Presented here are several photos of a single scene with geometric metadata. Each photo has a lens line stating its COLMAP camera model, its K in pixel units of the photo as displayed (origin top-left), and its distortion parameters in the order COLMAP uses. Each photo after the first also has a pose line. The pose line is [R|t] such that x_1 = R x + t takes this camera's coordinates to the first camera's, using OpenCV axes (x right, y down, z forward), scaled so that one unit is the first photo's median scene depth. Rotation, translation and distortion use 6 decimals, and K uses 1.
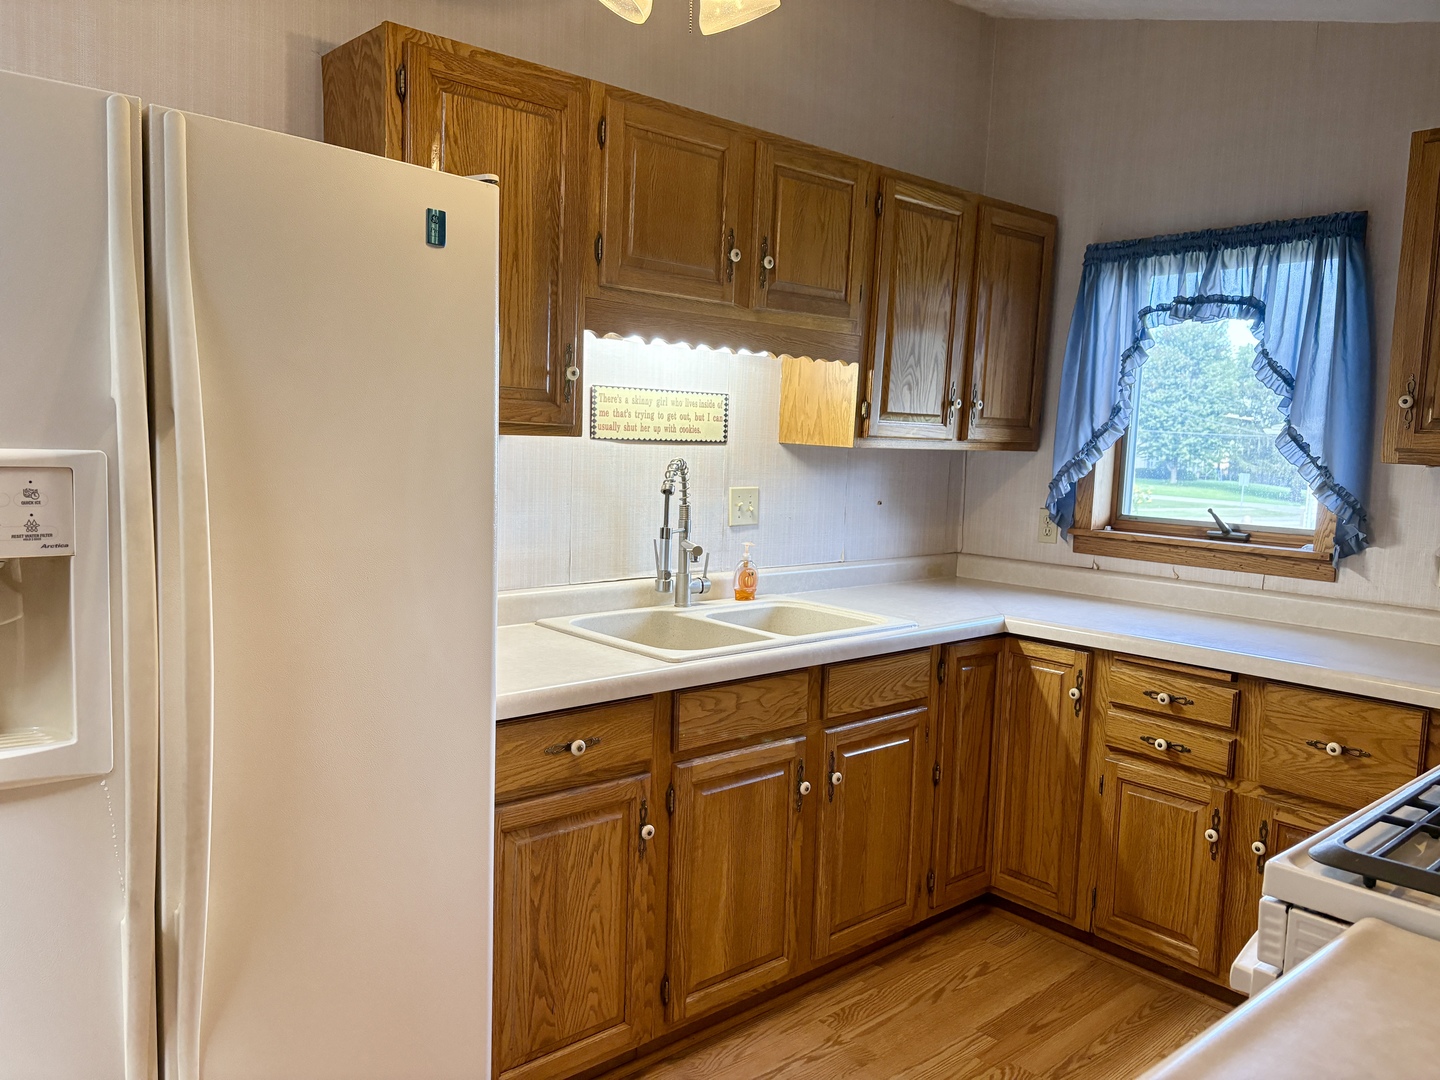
lens RADIAL K [[1091.4, 0, 720.0], [0, 1091.4, 540.0], [0, 0, 1]] dist [0.124346, 0.000104]
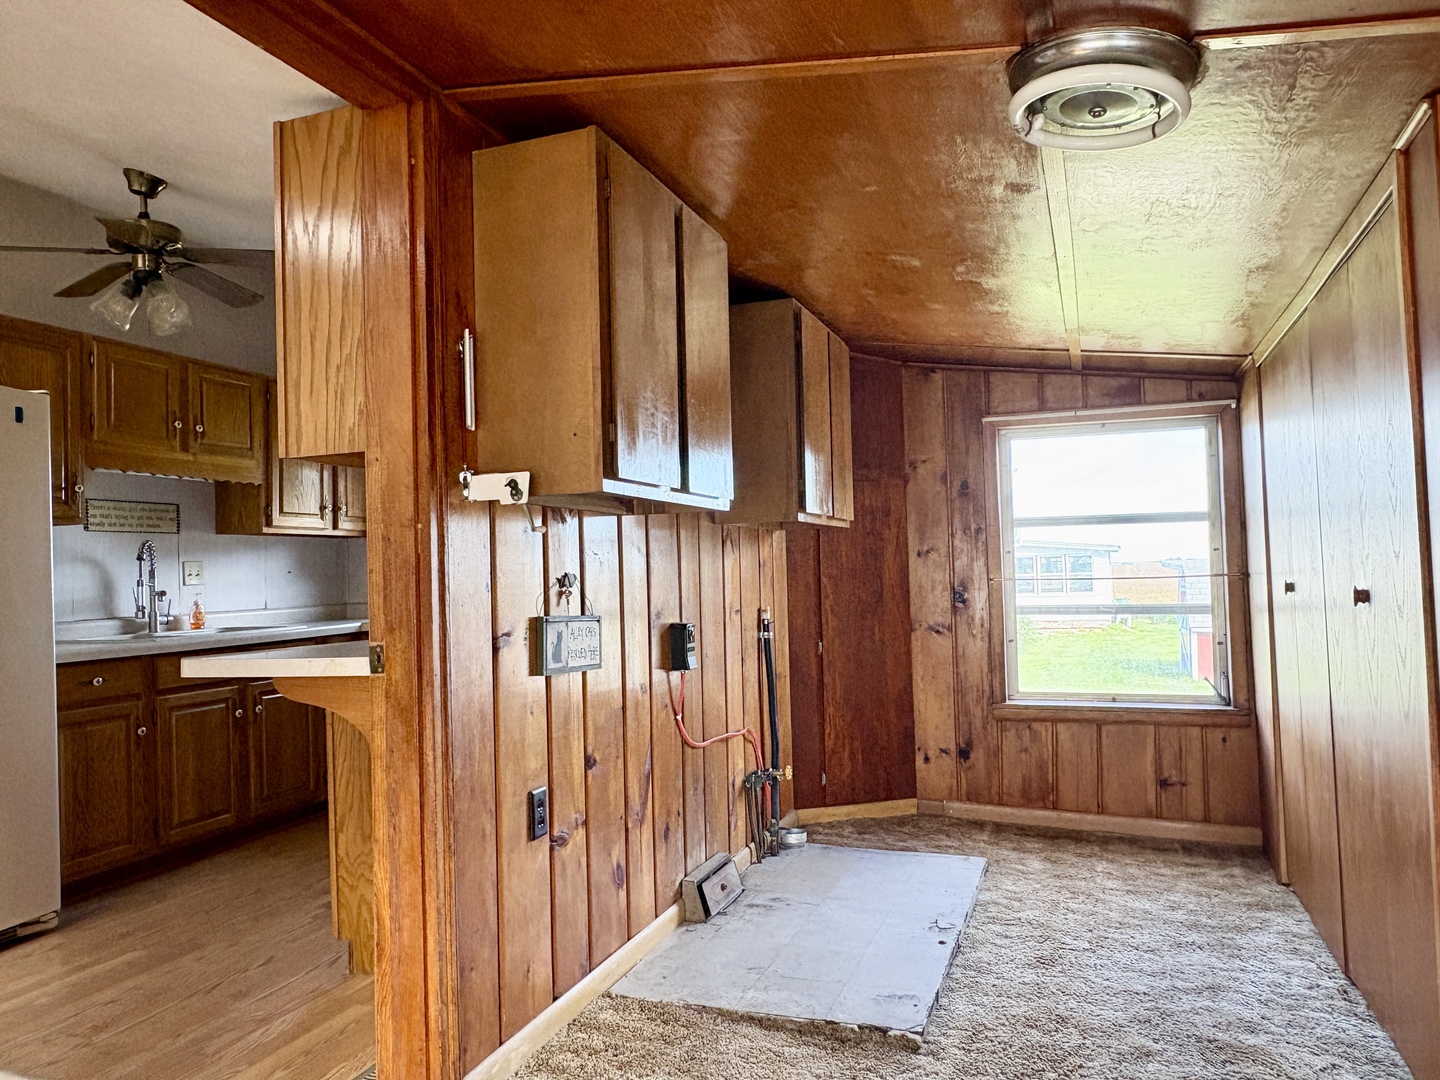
lens RADIAL K [[1015.2, 0, 720.0], [0, 1015.2, 540.0], [0, 0, 1]] dist [0.048585, -0.081210]
pose [[0.880794, -0.048984, 0.470959, -0.002085], [0.111855, 0.988008, -0.106432, 0.196278], [-0.460098, 0.146424, 0.875711, -0.805571]]
